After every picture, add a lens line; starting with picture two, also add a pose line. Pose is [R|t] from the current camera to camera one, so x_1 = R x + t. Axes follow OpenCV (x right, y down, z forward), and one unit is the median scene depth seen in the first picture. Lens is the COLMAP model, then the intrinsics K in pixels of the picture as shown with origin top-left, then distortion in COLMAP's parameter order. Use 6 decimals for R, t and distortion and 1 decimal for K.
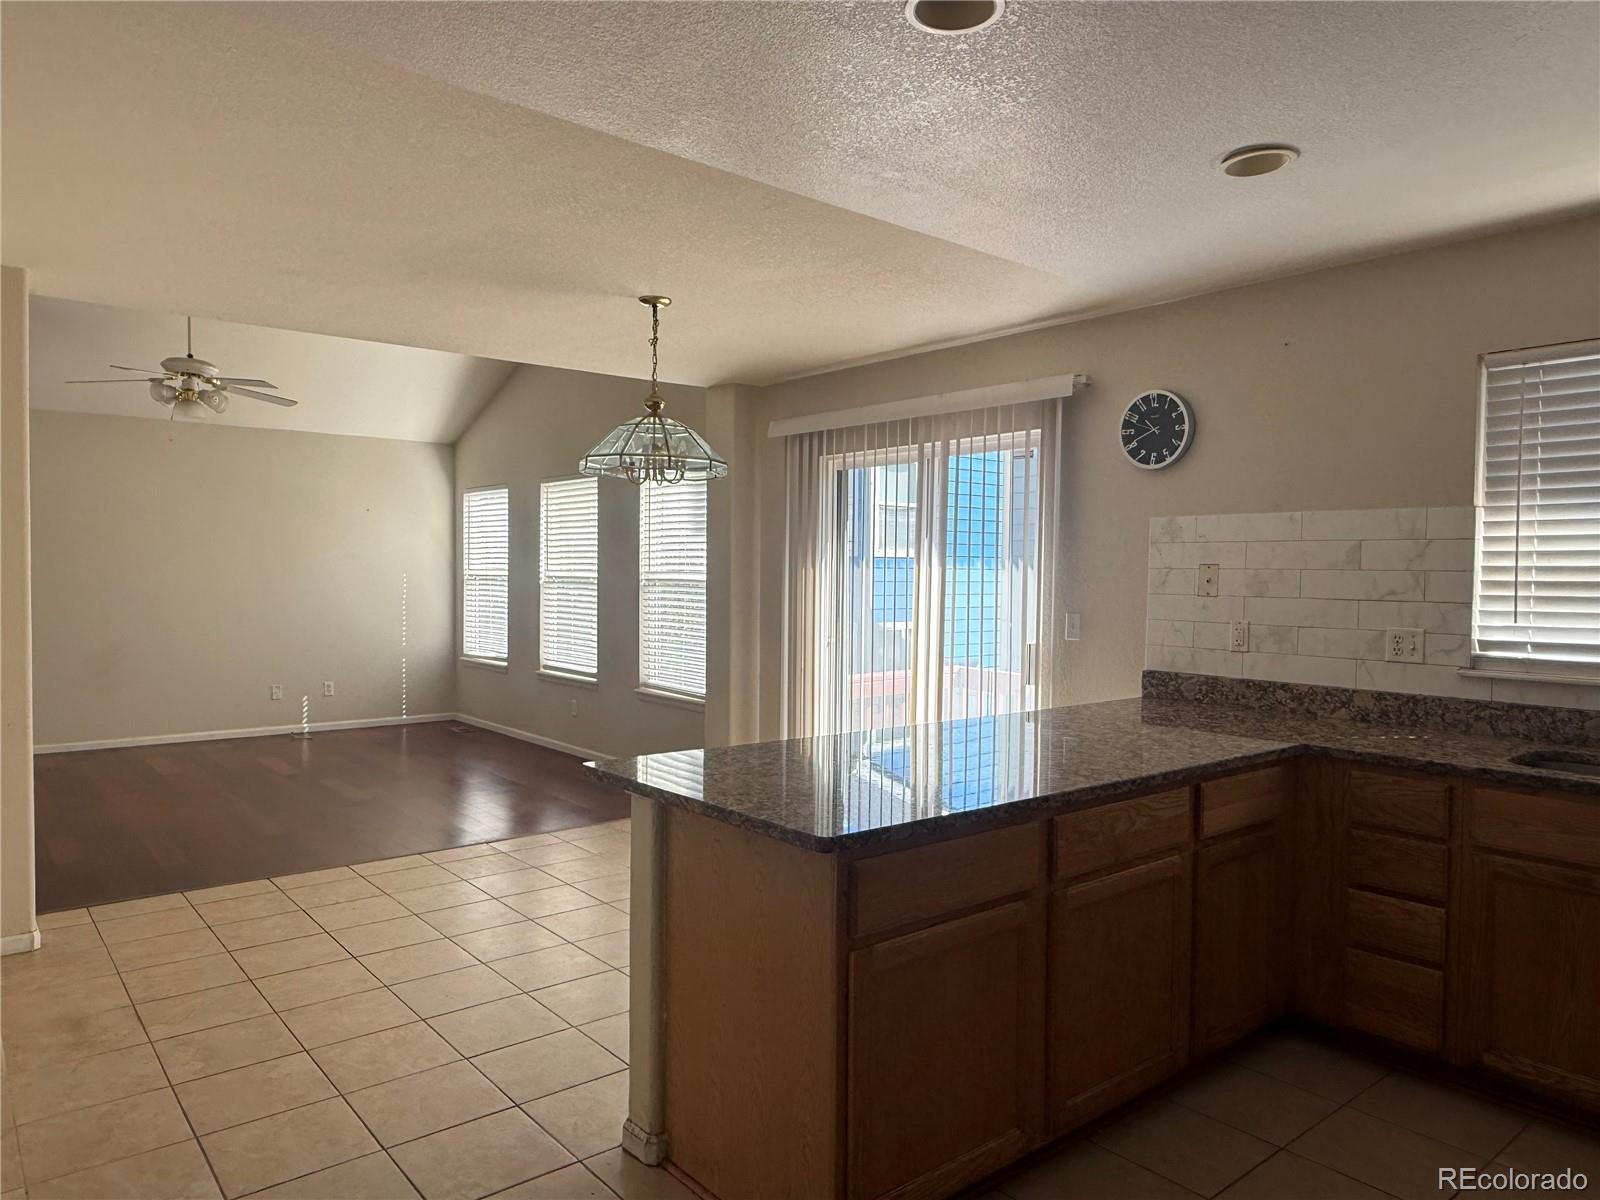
lens RADIAL K [[1075.5, 0, 800.1], [0, 1075.5, 606.1], [0, 0, 1]] dist [-0.003225, 0.001925]
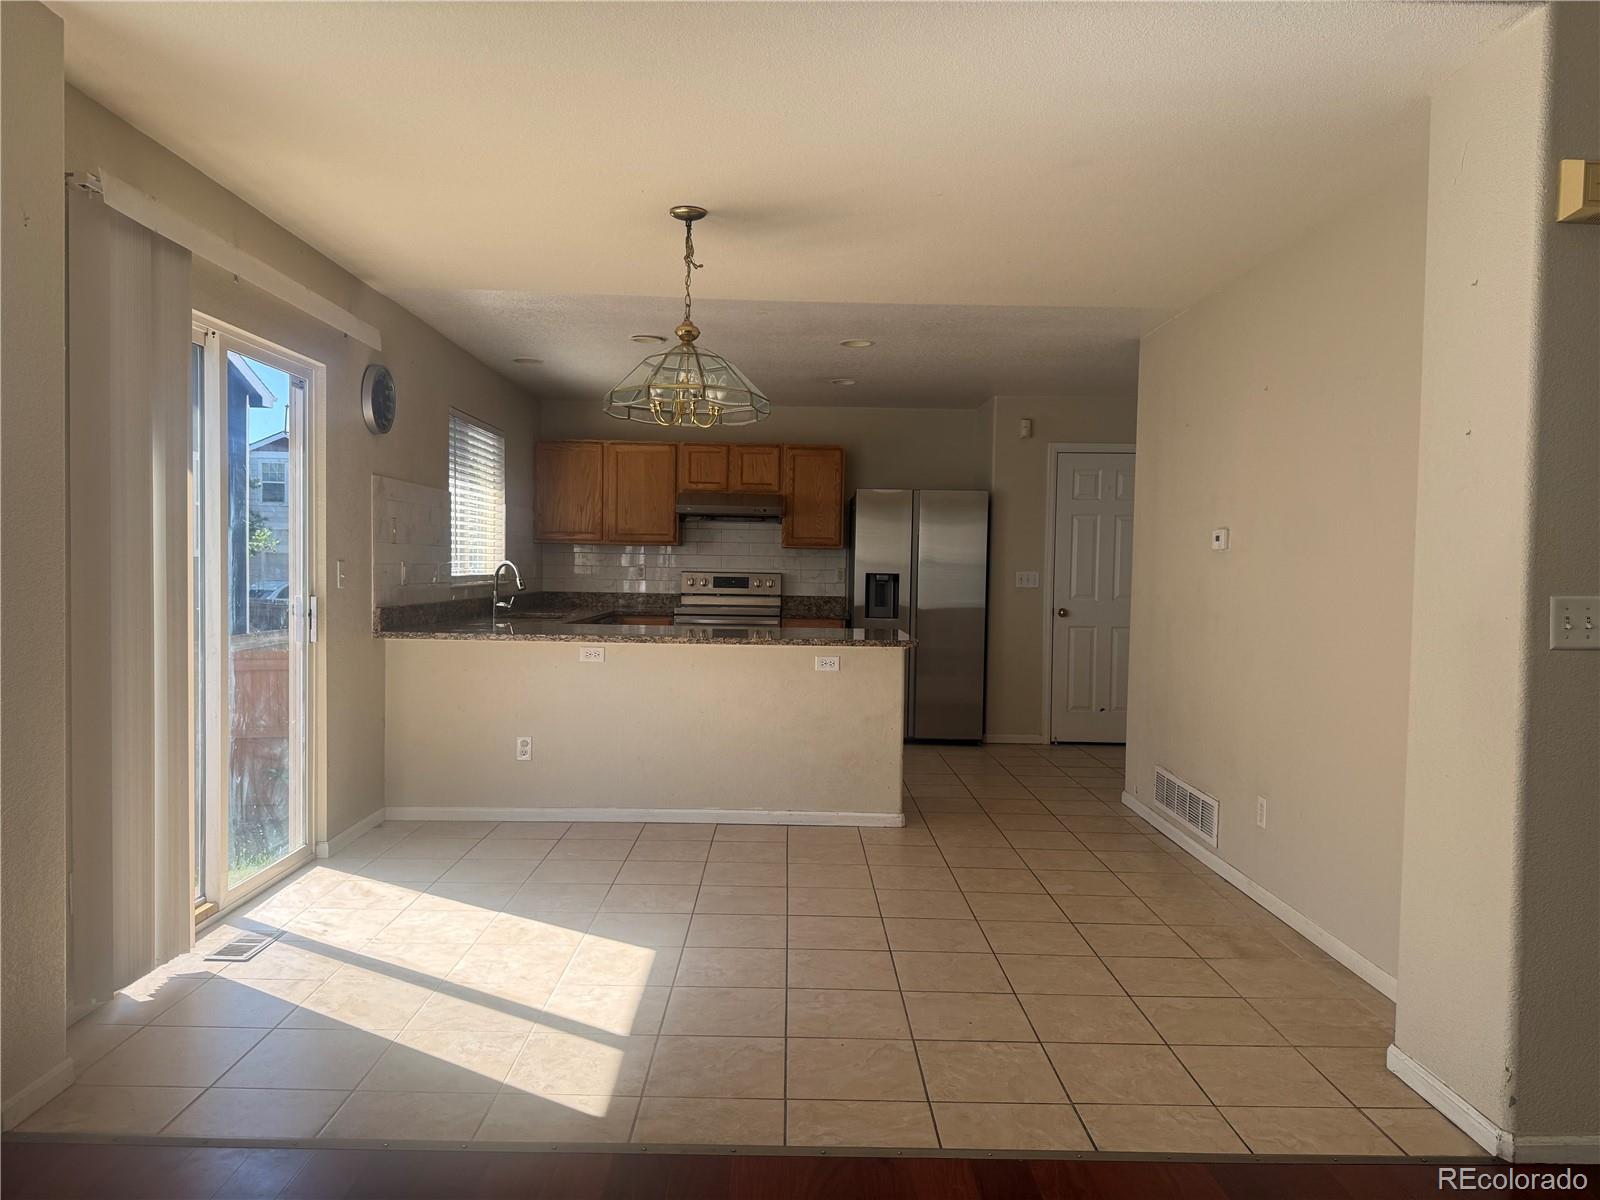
lens RADIAL K [[1118.7, 0, 800.8], [0, 1118.7, 601.1], [0, 0, 1]] dist [0.077345, -0.077787]
pose [[-0.780306, -0.045624, 0.623732, -0.832523], [-0.007028, 0.997912, 0.064202, -0.030568], [-0.625359, 0.045713, -0.778997, 1.754331]]
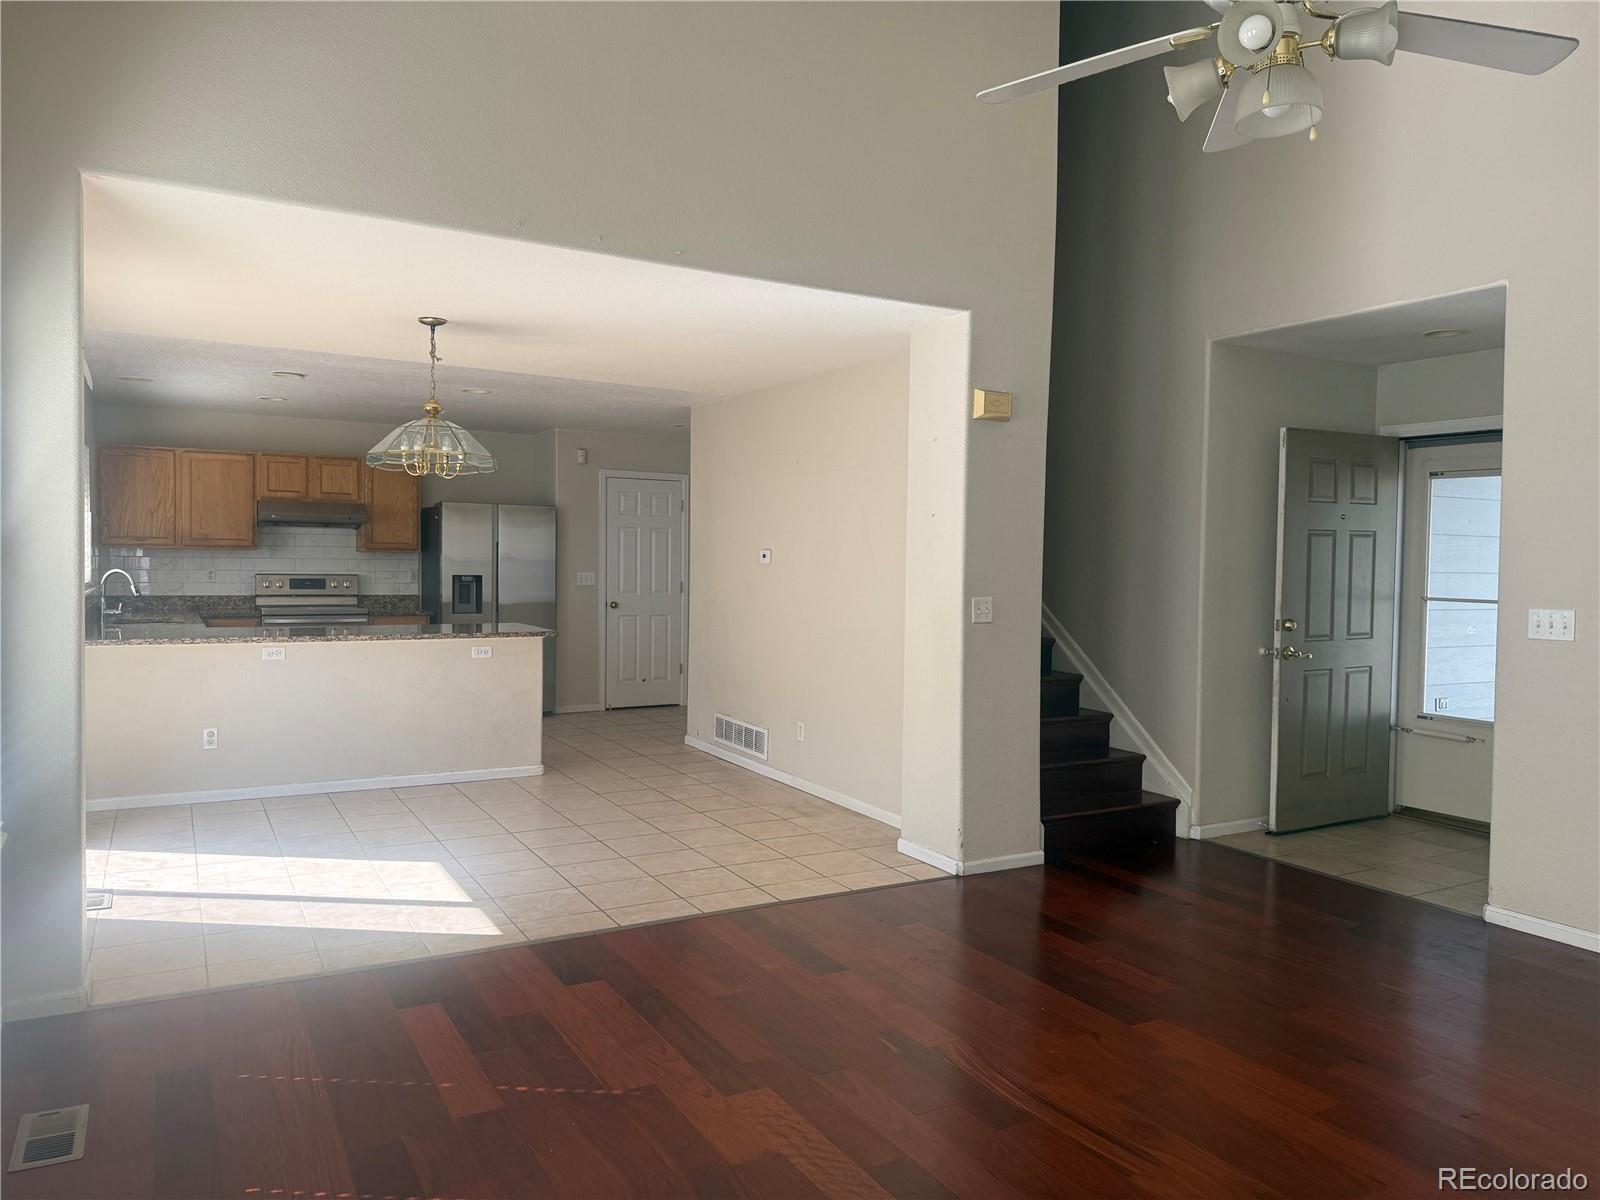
lens RADIAL K [[1118.7, 0, 793.5], [0, 1118.7, 601.8], [0, 0, 1]] dist [0.077345, -0.077787]
pose [[-0.983783, -0.032426, 0.176409, -0.790884], [-0.020089, 0.997254, 0.071274, -0.076724], [-0.178236, 0.066574, -0.981733, 2.277301]]
